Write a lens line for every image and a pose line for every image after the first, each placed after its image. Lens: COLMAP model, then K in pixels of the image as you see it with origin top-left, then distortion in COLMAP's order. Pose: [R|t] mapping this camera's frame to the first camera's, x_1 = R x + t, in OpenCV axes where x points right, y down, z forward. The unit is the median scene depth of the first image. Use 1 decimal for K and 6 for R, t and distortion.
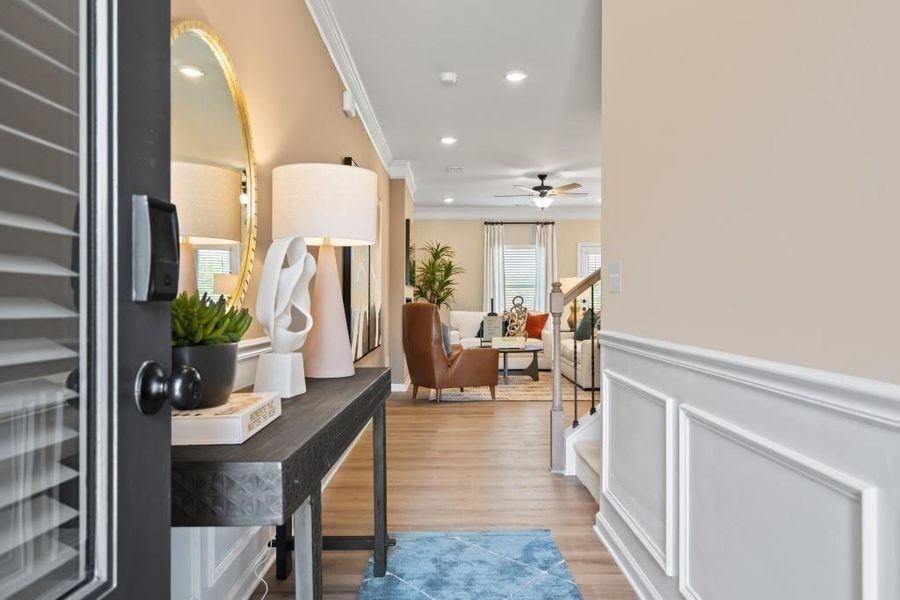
lens RADIAL K [[685.1, 0, 450.0], [0, 685.1, 300.0], [0, 0, 1]] dist [0.004010, -0.000448]
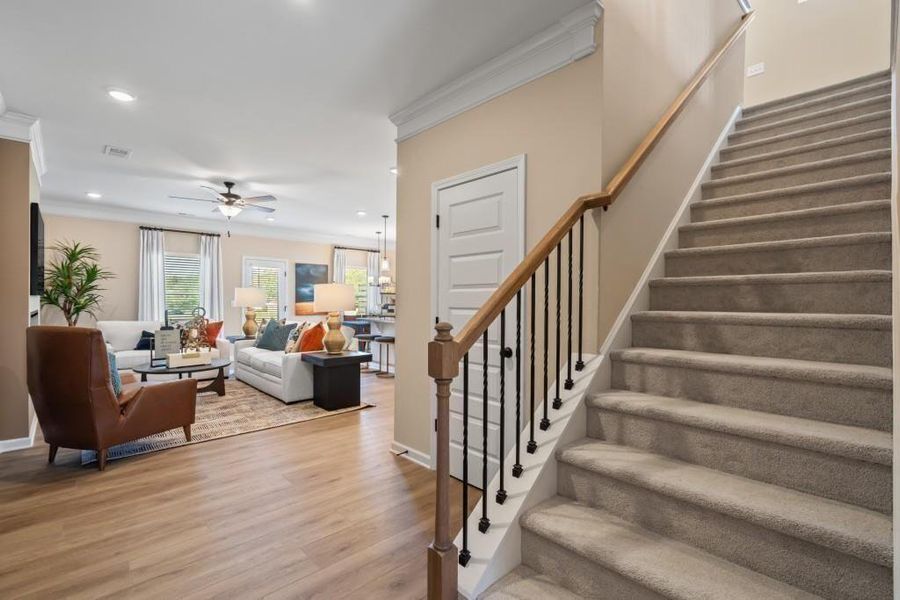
lens RADIAL K [[412.5, 0, 449.7], [0, 412.5, 303.6], [0, 0, 1]] dist [0.000689, -0.000014]
pose [[0.732355, -0.000107, 0.680923, -0.030058], [-0.011757, 0.999849, 0.012802, -0.019339], [-0.680821, -0.017381, 0.732243, 0.309657]]
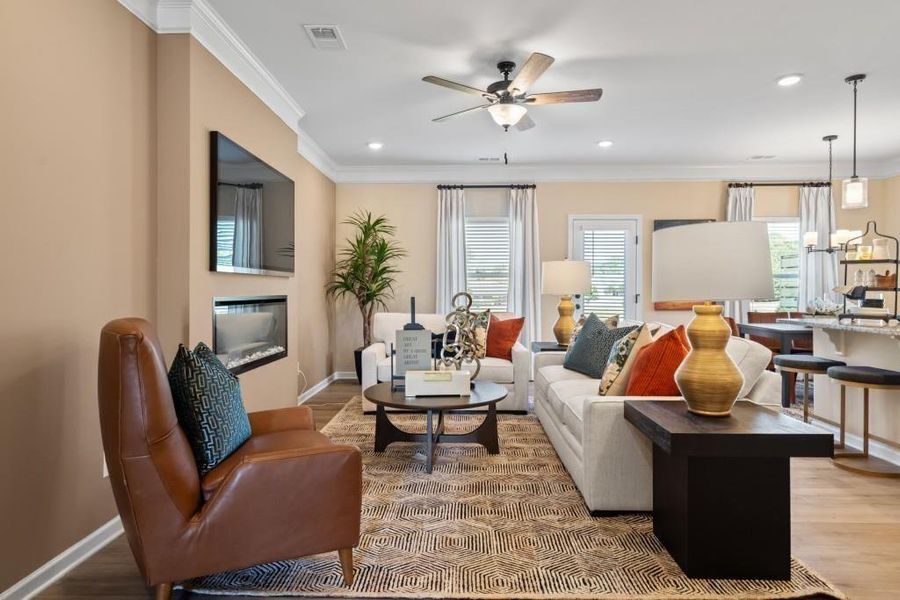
lens RADIAL K [[522.8, 0, 447.6], [0, 522.8, 294.7], [0, 0, 1]] dist [0.005460, 0.001819]
pose [[0.999464, -0.001687, -0.032693, 0.089442], [0.002214, 0.999868, 0.016075, -0.009515], [0.032661, -0.016139, 0.999336, 0.515212]]
